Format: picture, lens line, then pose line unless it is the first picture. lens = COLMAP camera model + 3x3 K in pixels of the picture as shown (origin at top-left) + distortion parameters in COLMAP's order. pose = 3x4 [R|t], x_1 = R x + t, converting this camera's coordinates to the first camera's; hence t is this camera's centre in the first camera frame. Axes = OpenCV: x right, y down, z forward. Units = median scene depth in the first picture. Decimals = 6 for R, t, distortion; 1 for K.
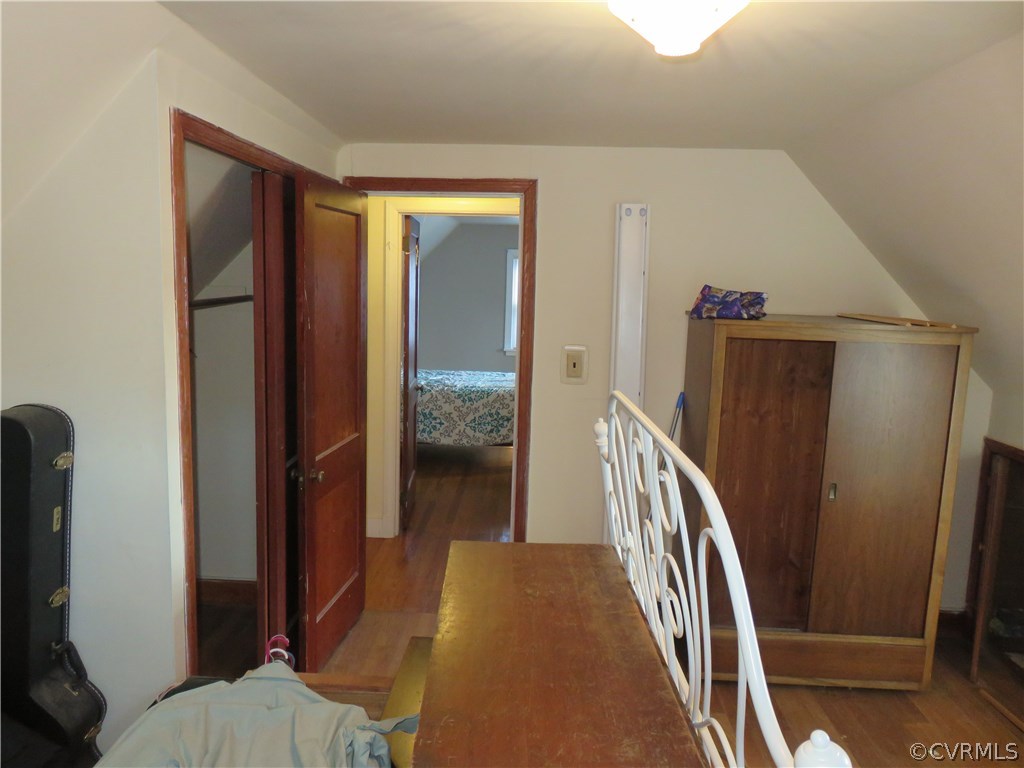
lens RADIAL K [[781.8, 0, 511.2], [0, 781.8, 383.9], [0, 0, 1]] dist [0.006435, 0.001192]
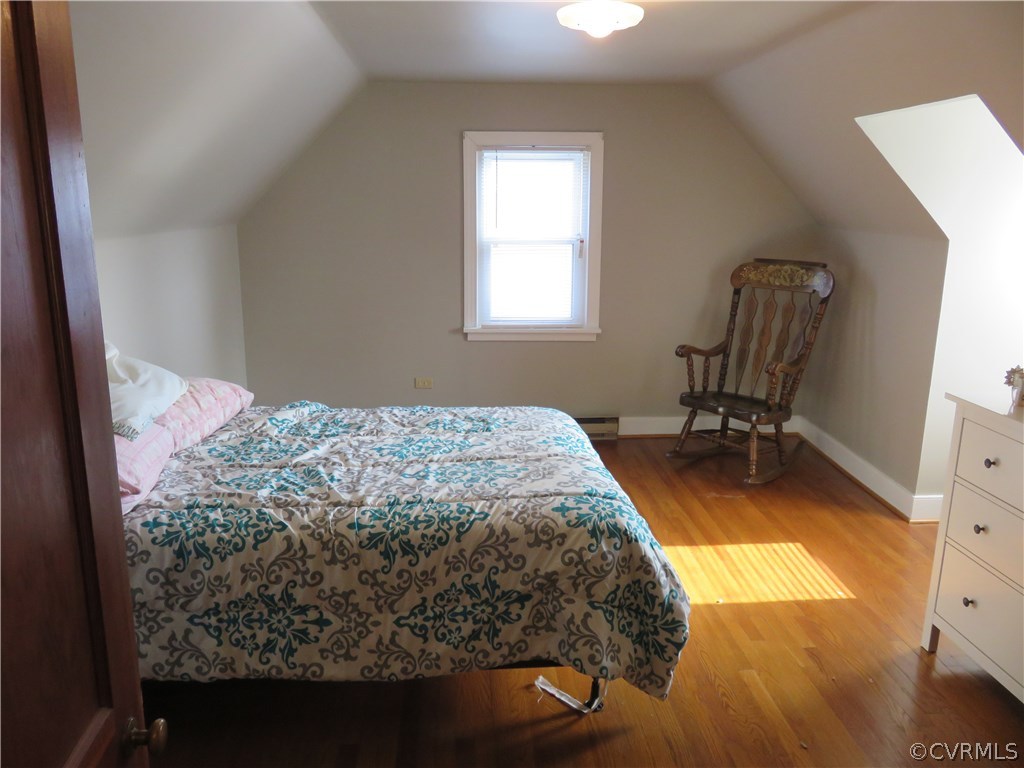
lens RADIAL K [[781.8, 0, 512.7], [0, 781.8, 382.4], [0, 0, 1]] dist [0.006435, 0.001192]
pose [[0.995451, -0.039004, 0.086930, -0.033937], [0.031254, 0.995559, 0.088796, -0.077903], [-0.090008, -0.085675, 0.992249, 0.672245]]
